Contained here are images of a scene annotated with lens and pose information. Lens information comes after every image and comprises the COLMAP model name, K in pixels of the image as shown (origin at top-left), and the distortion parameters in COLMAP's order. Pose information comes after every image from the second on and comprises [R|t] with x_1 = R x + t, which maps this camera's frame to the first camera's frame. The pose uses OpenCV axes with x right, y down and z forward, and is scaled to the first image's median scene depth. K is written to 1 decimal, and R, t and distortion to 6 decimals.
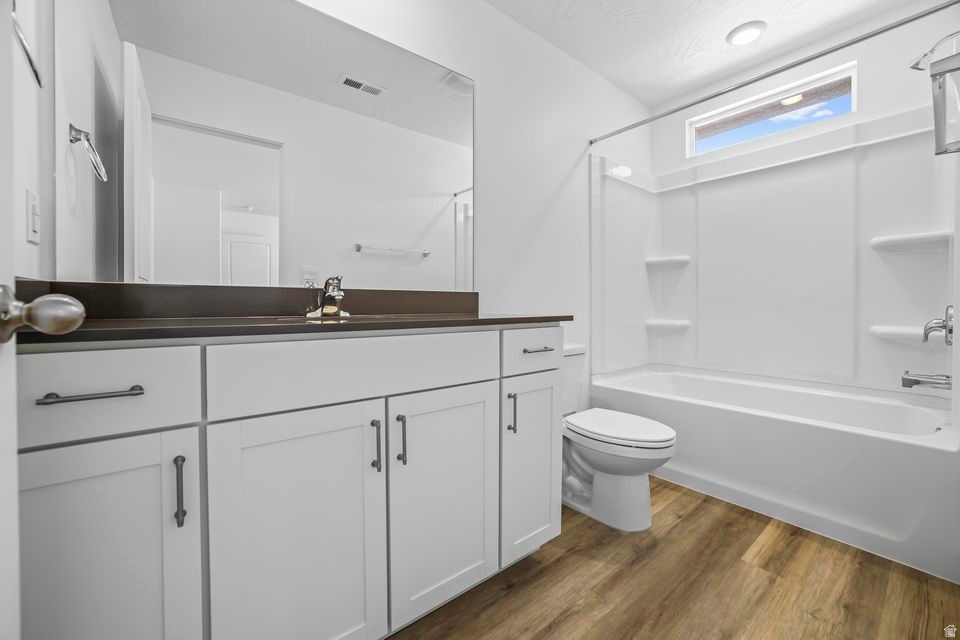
lens RADIAL K [[376.9, 0, 474.5], [0, 376.9, 323.6], [0, 0, 1]] dist [-0.048989, 0.016490]
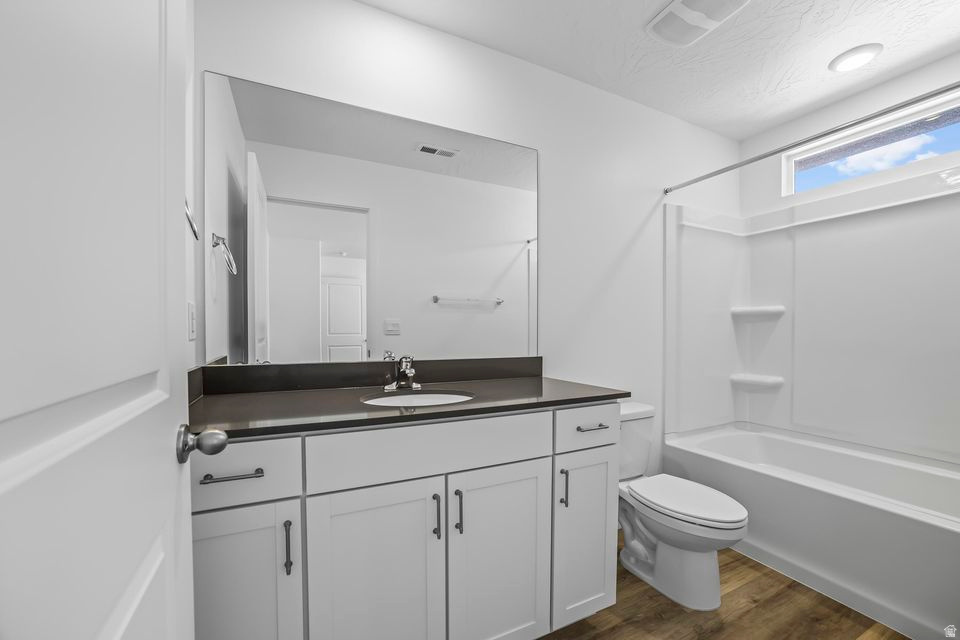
lens RADIAL K [[383.8, 0, 473.9], [0, 383.8, 347.2], [0, 0, 1]] dist [-0.045172, 0.017178]
pose [[0.975263, 0.005770, -0.220970, 0.067842], [-0.003428, 0.999934, 0.010983, -0.133551], [0.221019, -0.009954, 0.975219, -0.079284]]
